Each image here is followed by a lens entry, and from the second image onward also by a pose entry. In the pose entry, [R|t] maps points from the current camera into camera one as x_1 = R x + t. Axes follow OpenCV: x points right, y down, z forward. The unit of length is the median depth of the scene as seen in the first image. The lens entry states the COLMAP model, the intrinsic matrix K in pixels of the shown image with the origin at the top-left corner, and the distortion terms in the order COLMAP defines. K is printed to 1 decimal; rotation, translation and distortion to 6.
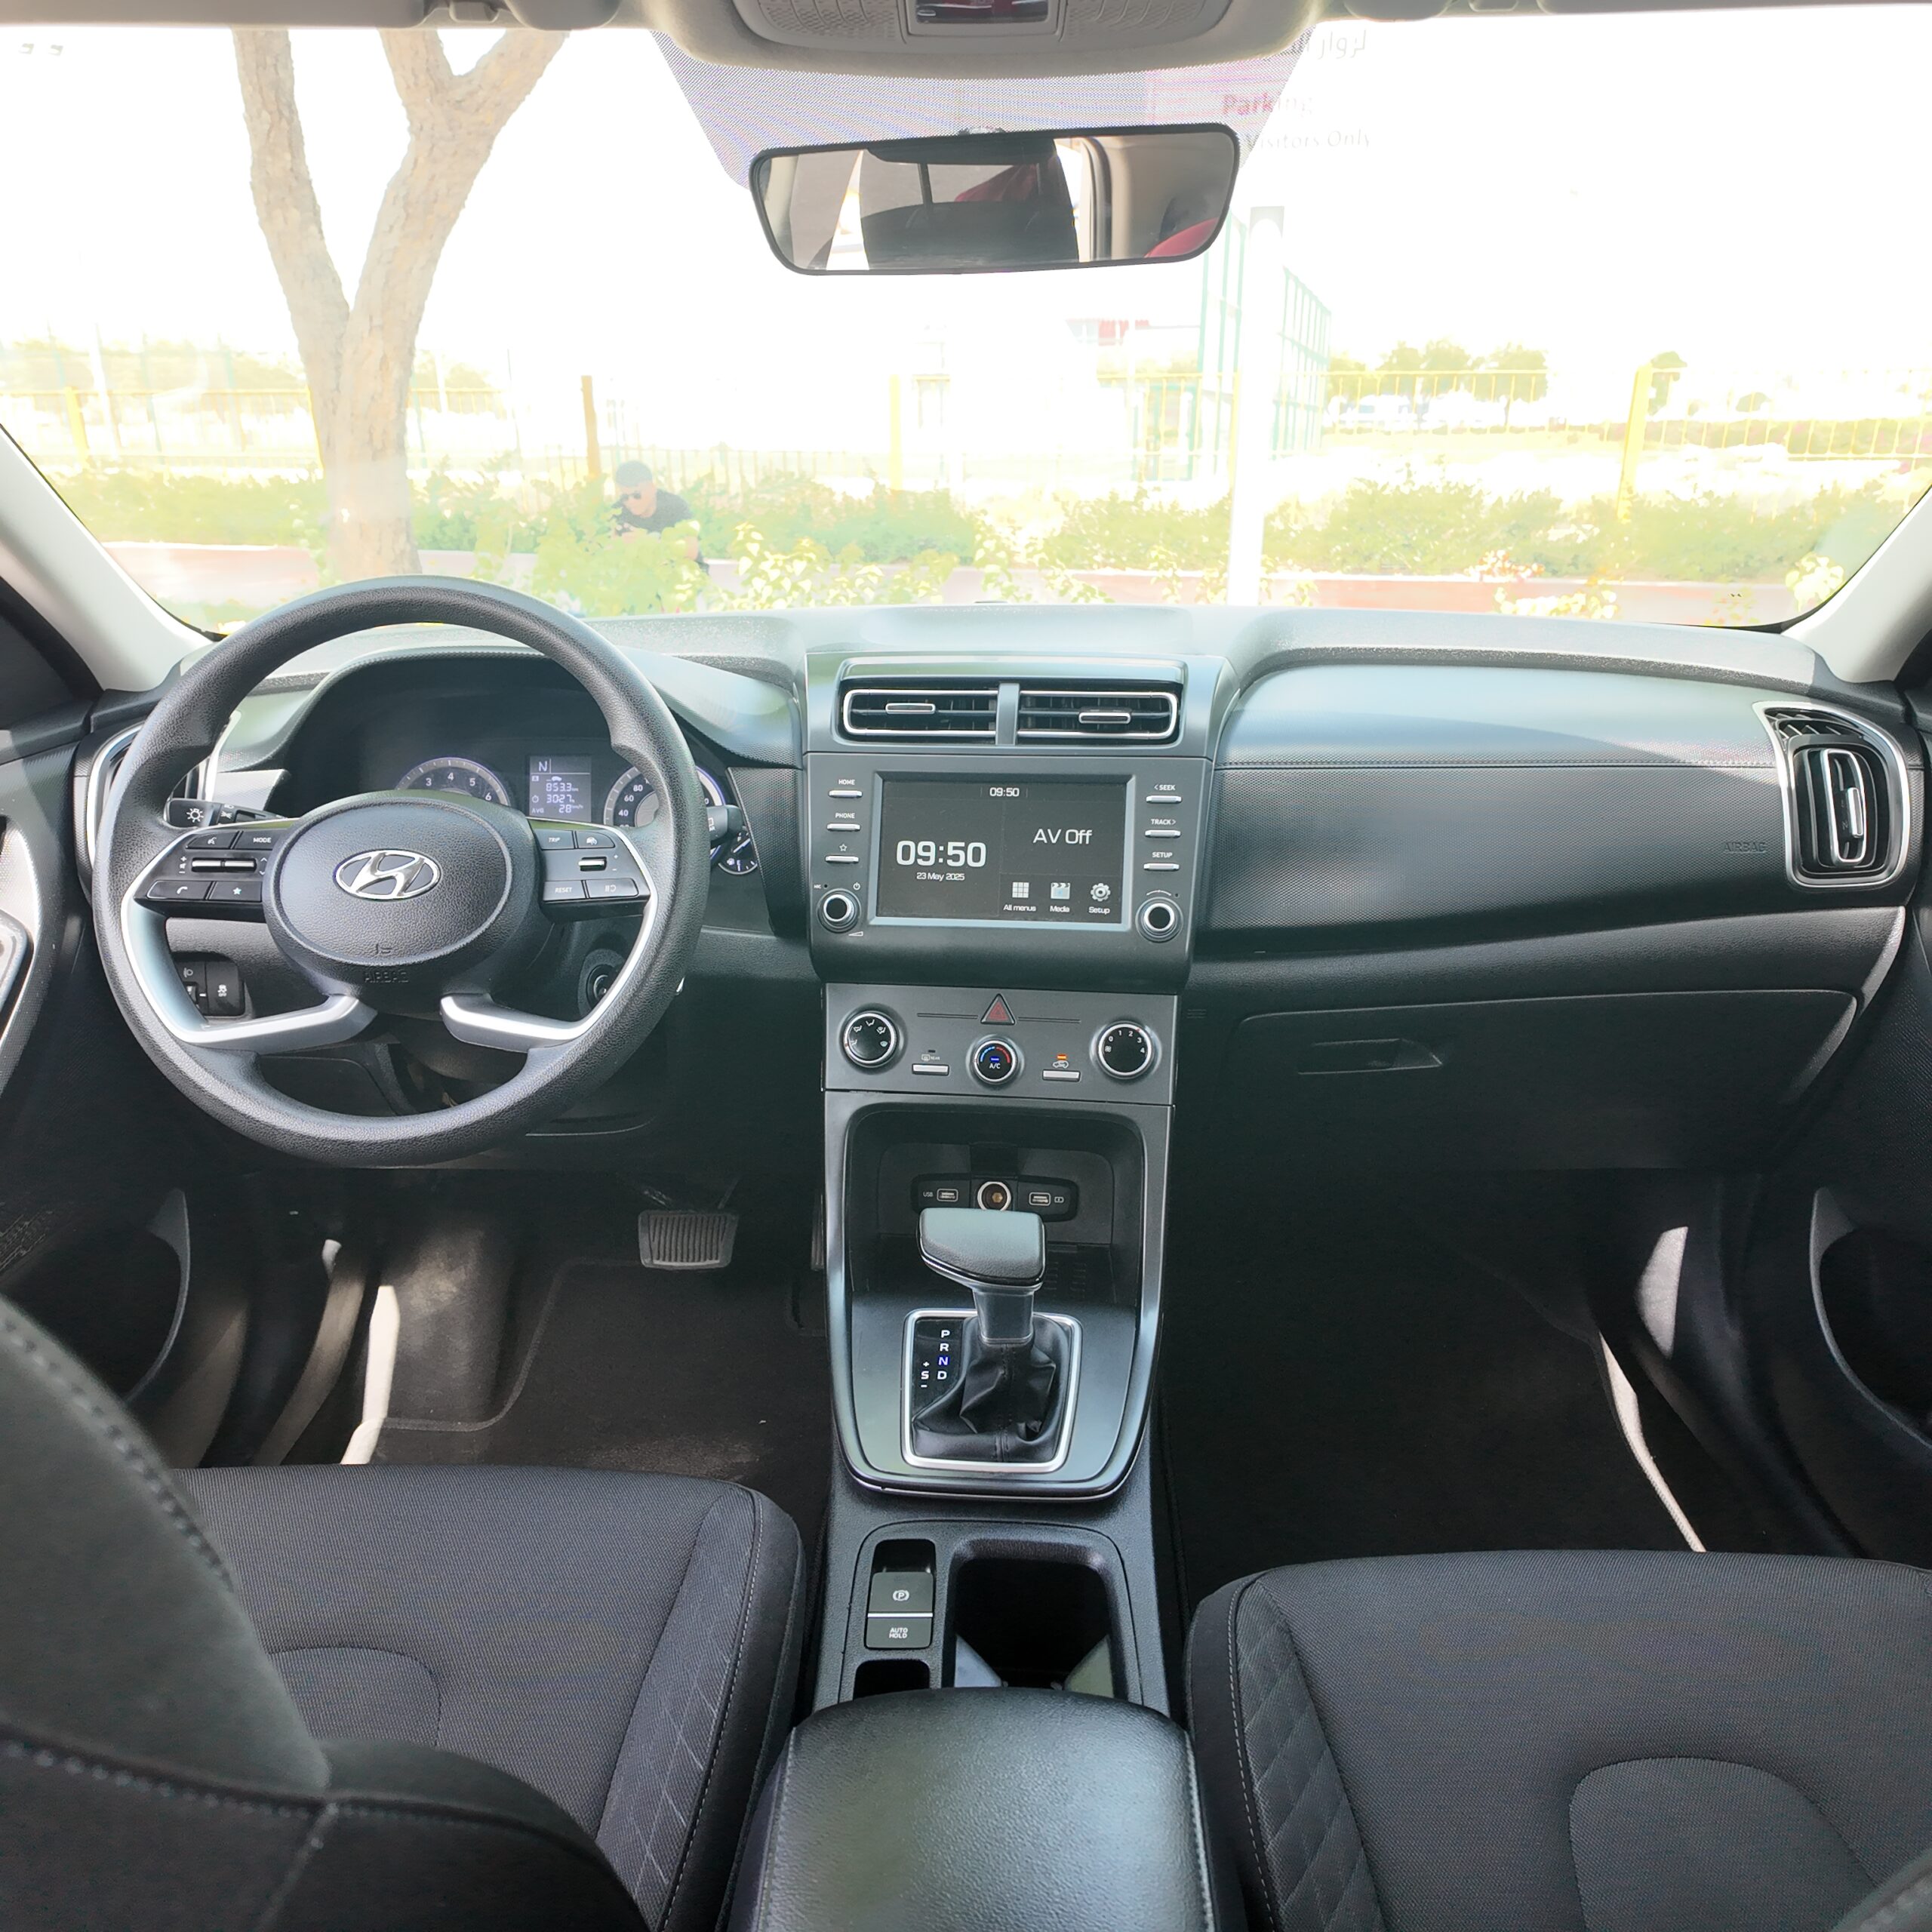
lens RADIAL K [[2851.1, 0, 966.0], [0, 2851.1, 966.0], [0, 0, 1]] dist [0.137098, -0.207319]
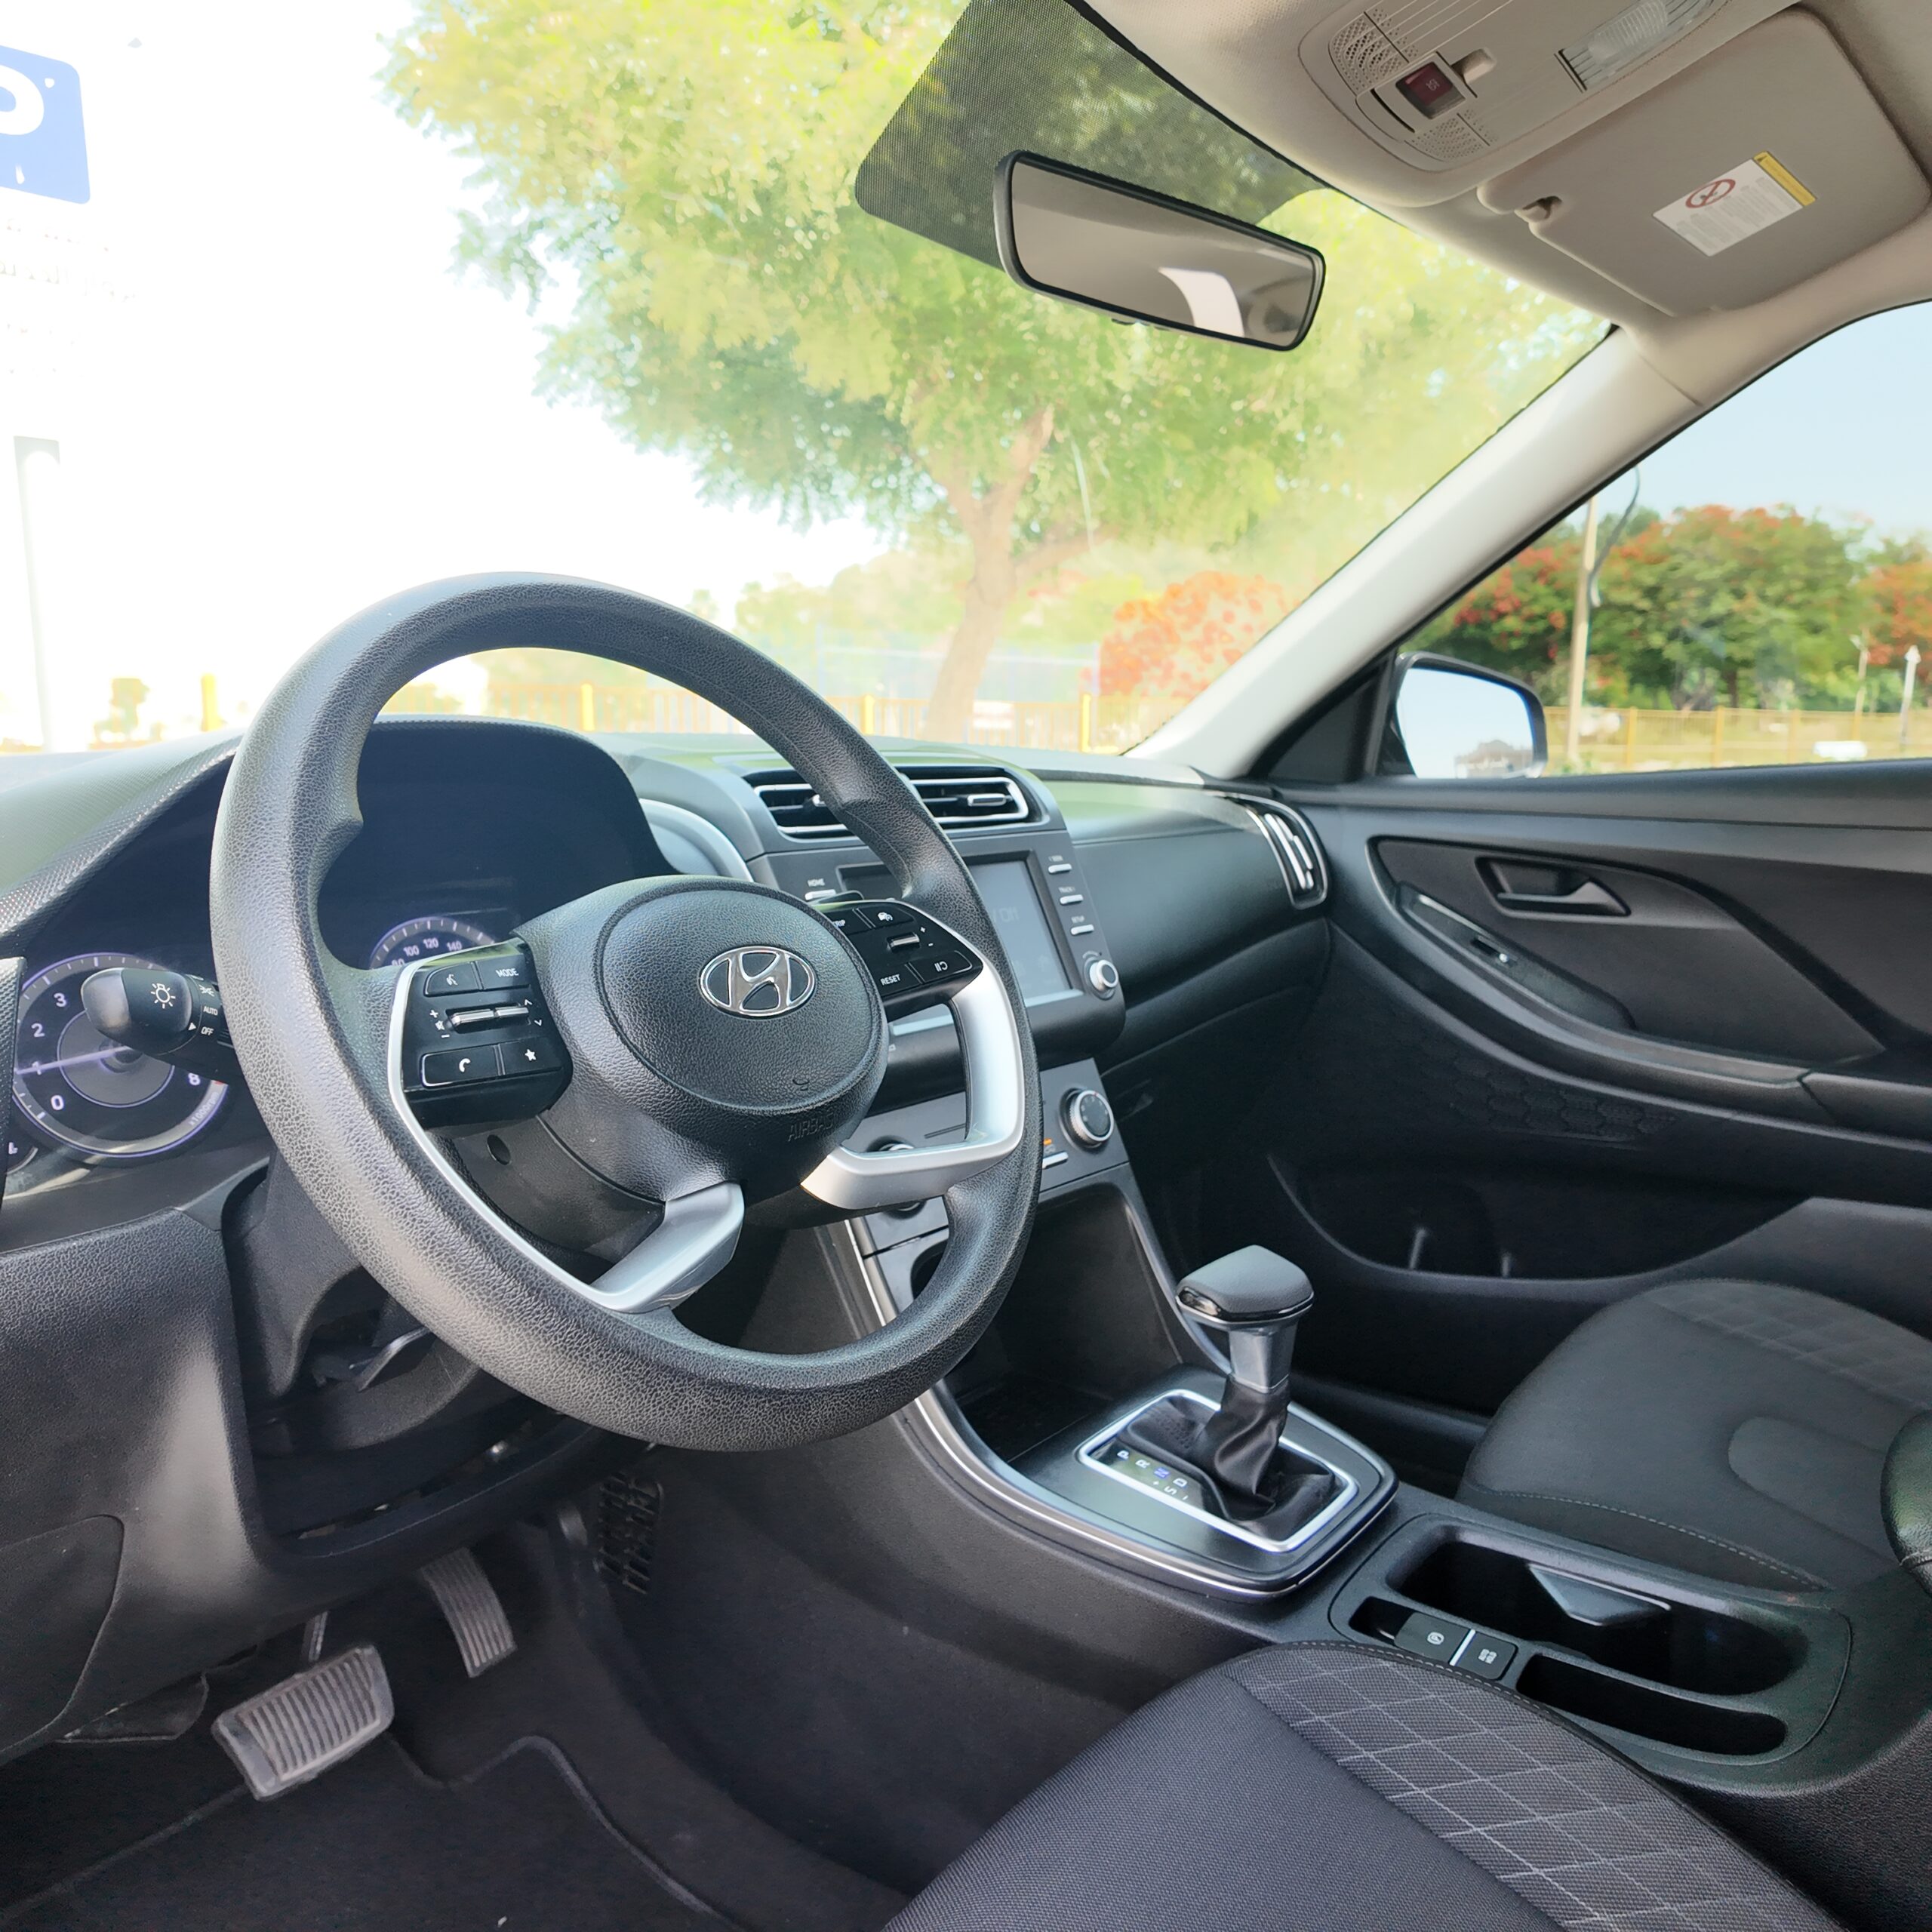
lens RADIAL K [[2851.1, 0, 966.0], [0, 2851.1, 966.0], [0, 0, 1]] dist [0.137098, -0.207319]
pose [[0.143142, 0.025650, 0.989370, -0.928804], [0.333445, 0.939969, -0.072612, 0.036991], [-0.931839, 0.340295, 0.125996, 0.886310]]
